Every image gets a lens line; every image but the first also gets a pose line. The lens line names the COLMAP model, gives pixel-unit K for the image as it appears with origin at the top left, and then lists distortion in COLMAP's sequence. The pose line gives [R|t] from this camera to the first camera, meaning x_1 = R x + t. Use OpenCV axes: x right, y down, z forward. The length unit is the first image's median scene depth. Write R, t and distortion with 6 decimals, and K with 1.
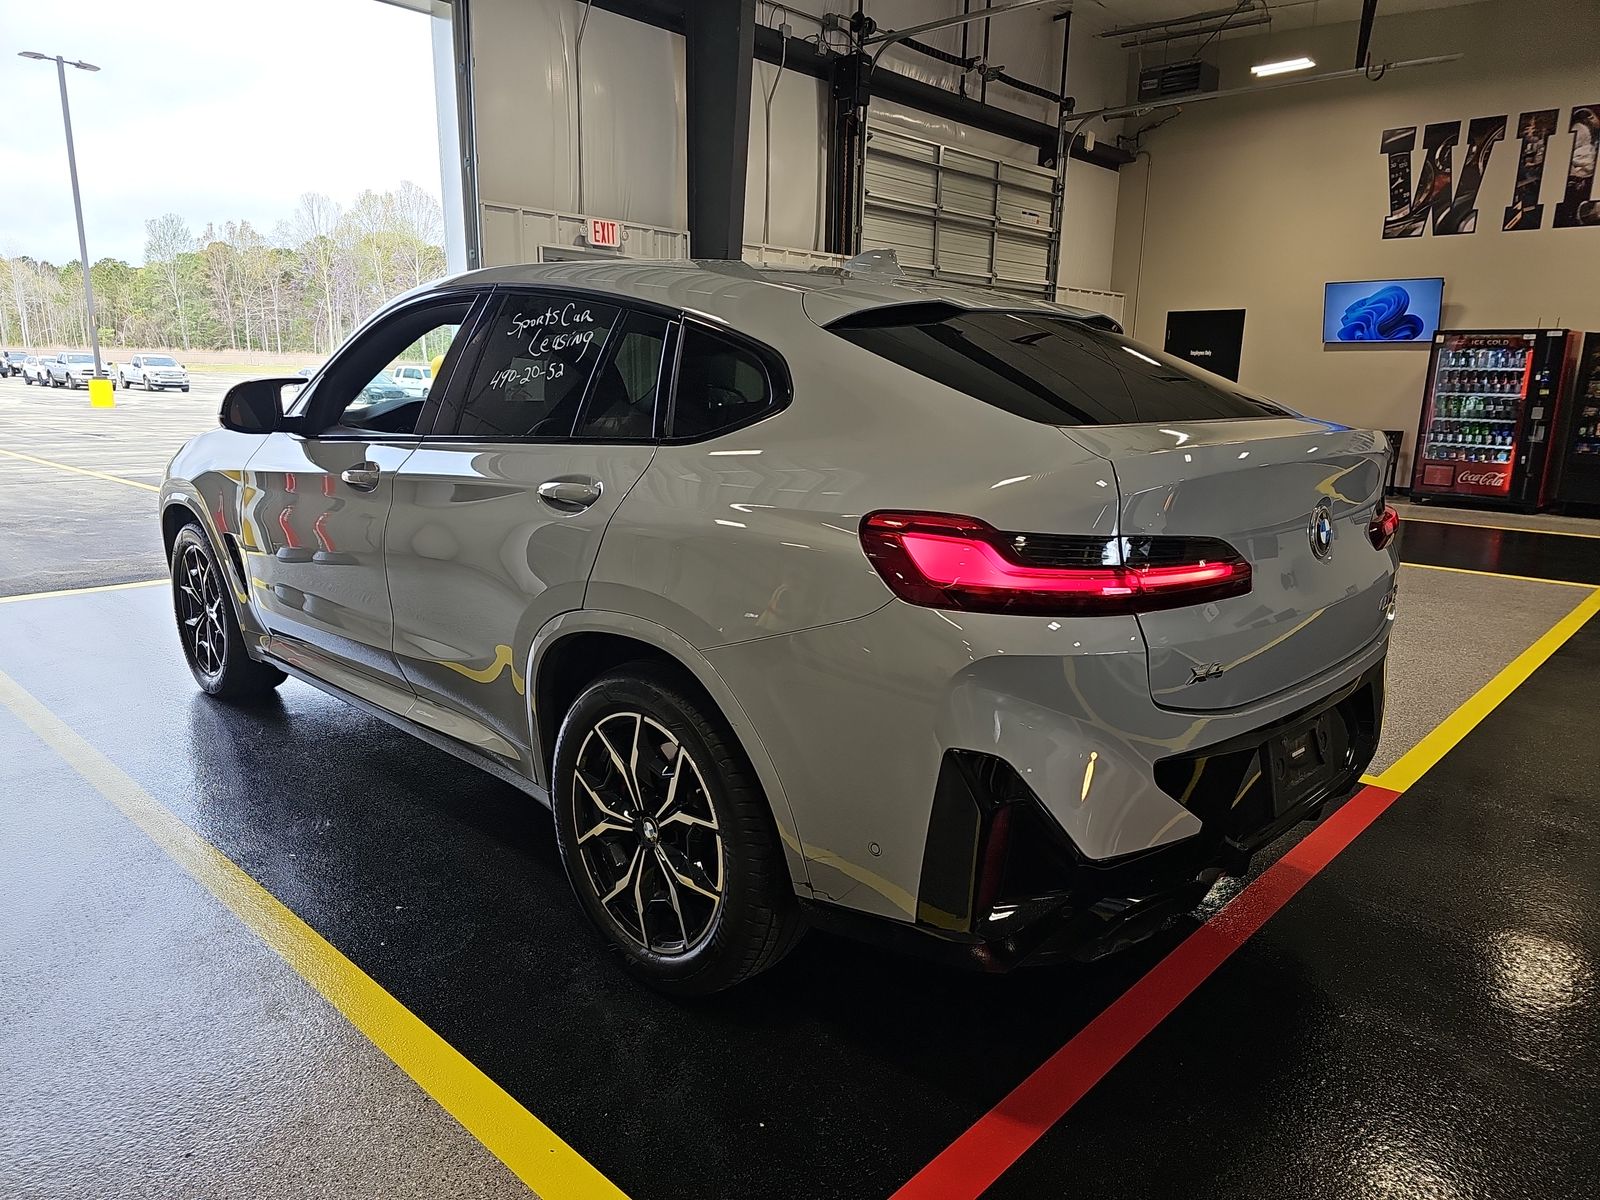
lens RADIAL K [[1069.8, 0, 807.0], [0, 1069.8, 599.8], [0, 0, 1]] dist [0.051758, -0.040759]
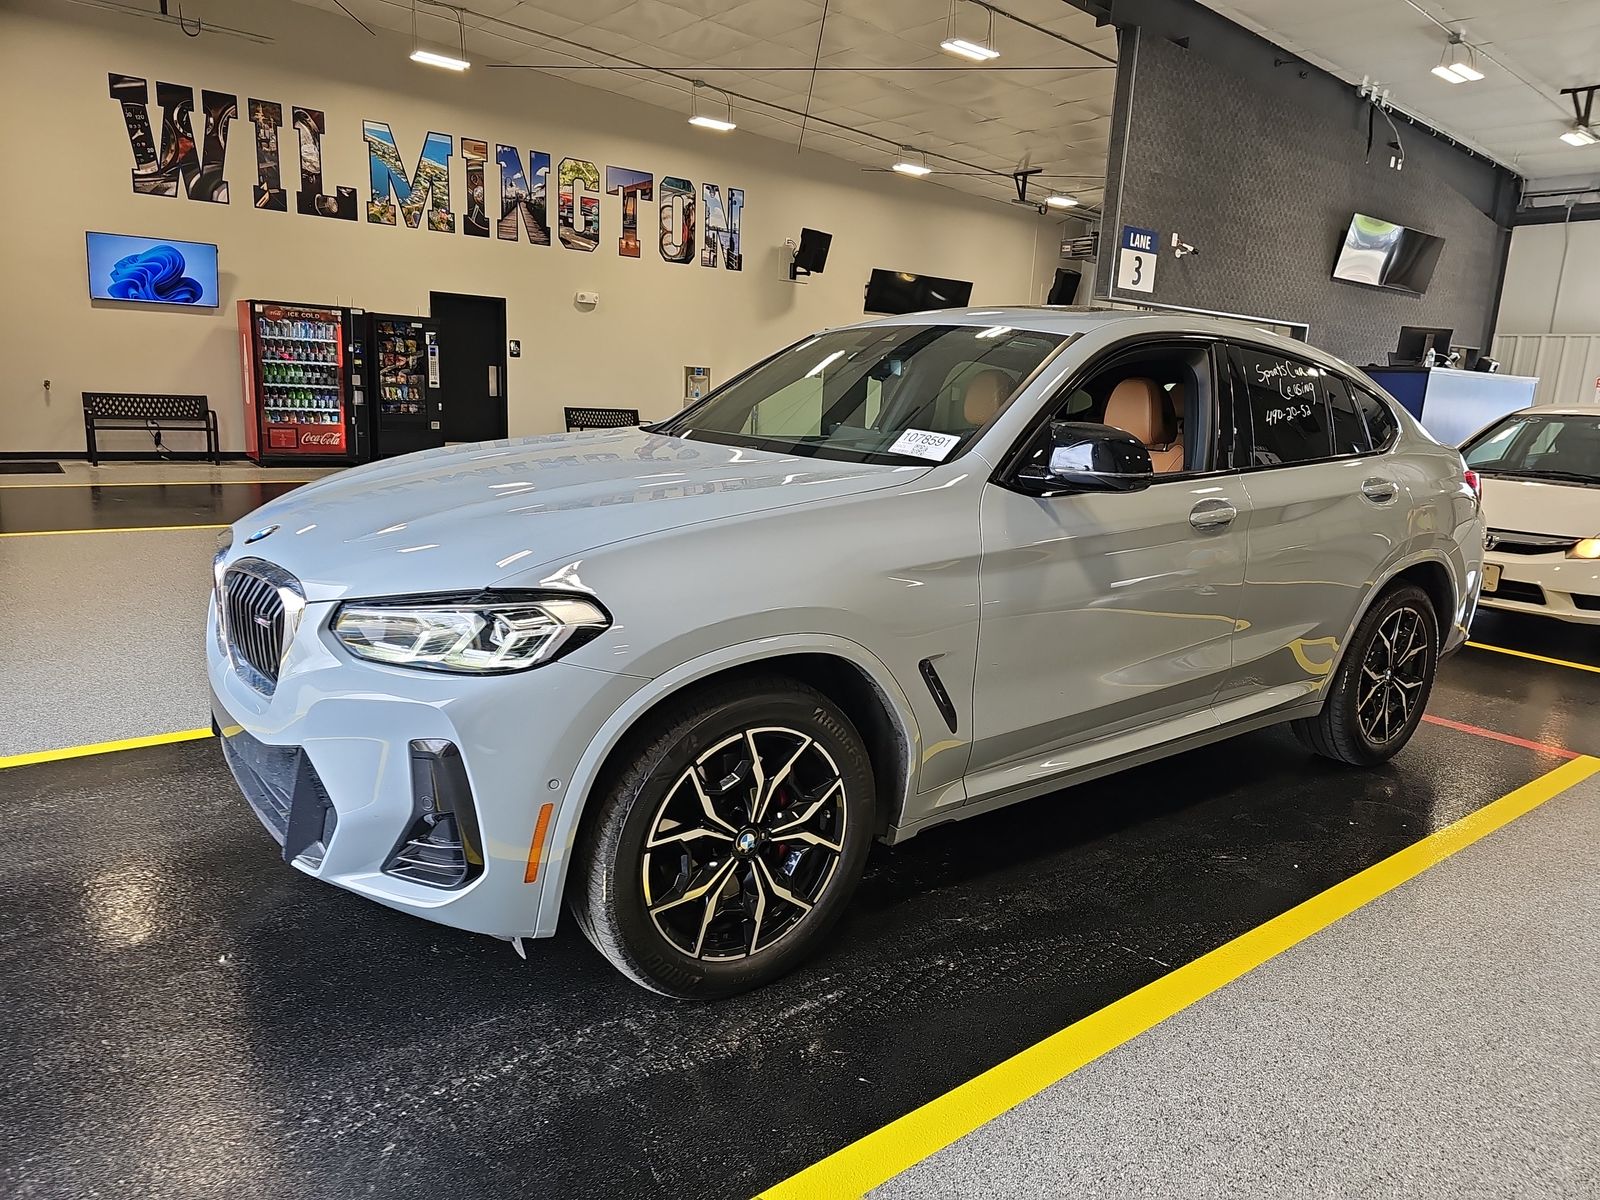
lens RADIAL K [[1069.8, 0, 807.0], [0, 1069.8, 599.8], [0, 0, 1]] dist [0.051758, -0.040759]
pose [[0.154345, -0.212359, 0.964926, -0.401666], [0.159373, 0.969190, 0.187805, -0.078741], [-0.975078, 0.124796, 0.183434, 0.323645]]
